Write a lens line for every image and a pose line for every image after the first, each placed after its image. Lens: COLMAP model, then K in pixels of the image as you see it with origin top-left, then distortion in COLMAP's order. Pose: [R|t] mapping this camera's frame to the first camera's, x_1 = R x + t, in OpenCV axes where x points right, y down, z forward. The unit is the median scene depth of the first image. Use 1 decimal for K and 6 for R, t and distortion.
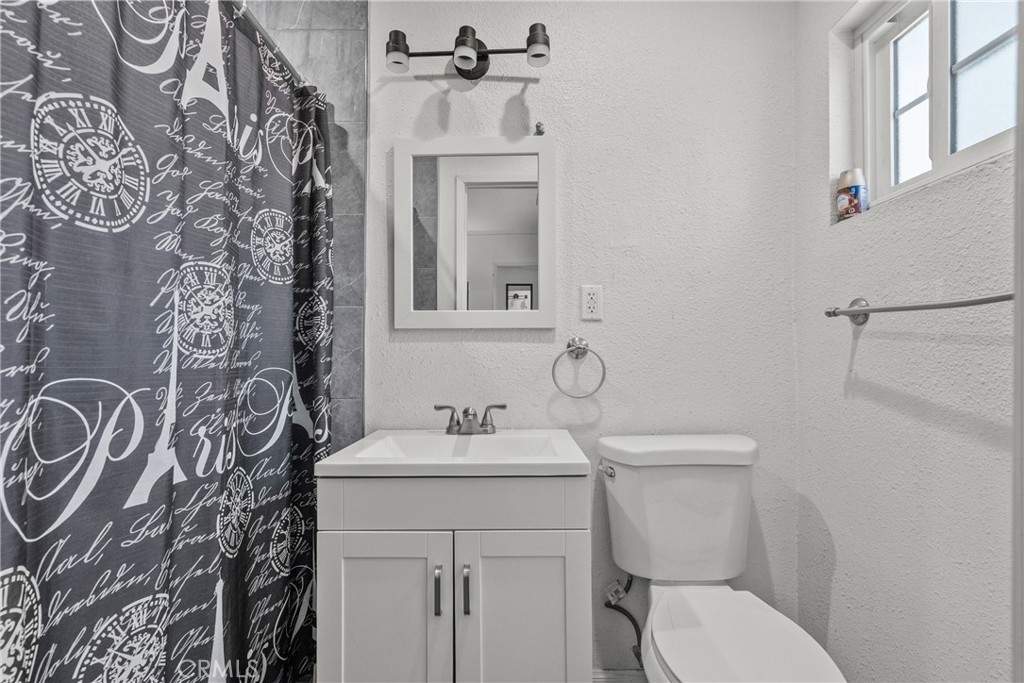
lens RADIAL K [[469.5, 0, 509.9], [0, 469.5, 343.7], [0, 0, 1]] dist [0.000342, 0.000683]
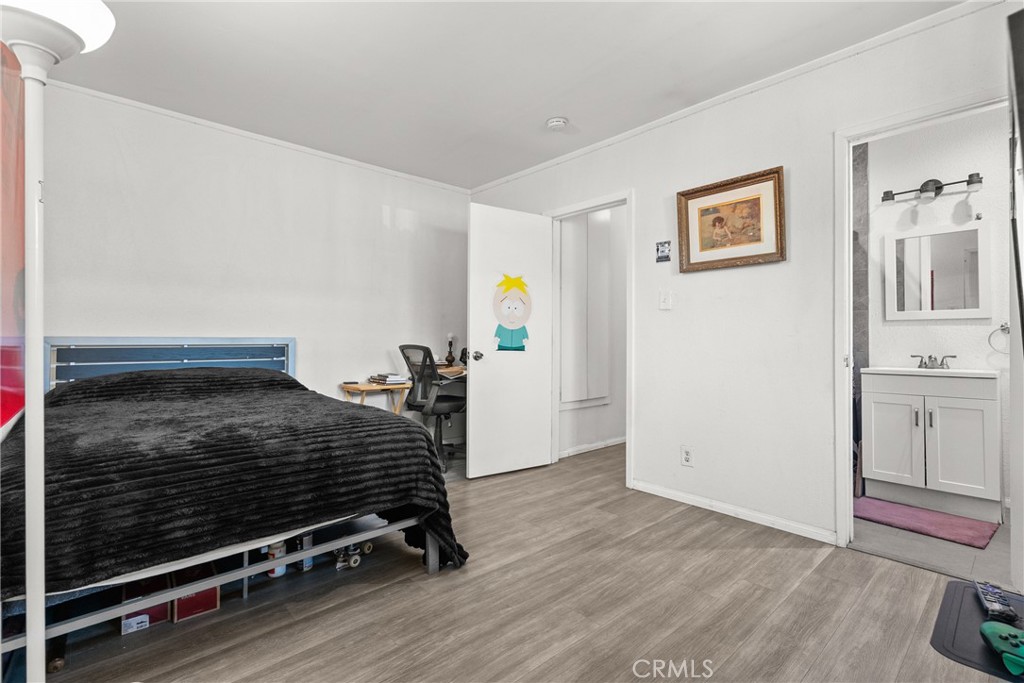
lens RADIAL K [[468.1, 0, 508.1], [0, 468.1, 332.4], [0, 0, 1]] dist [-0.001120, -0.000339]
pose [[0.673000, -0.009085, -0.739586, 0.178235], [0.006651, 0.999958, -0.006232, 0.025854], [0.739612, -0.000724, 0.673033, -1.754365]]
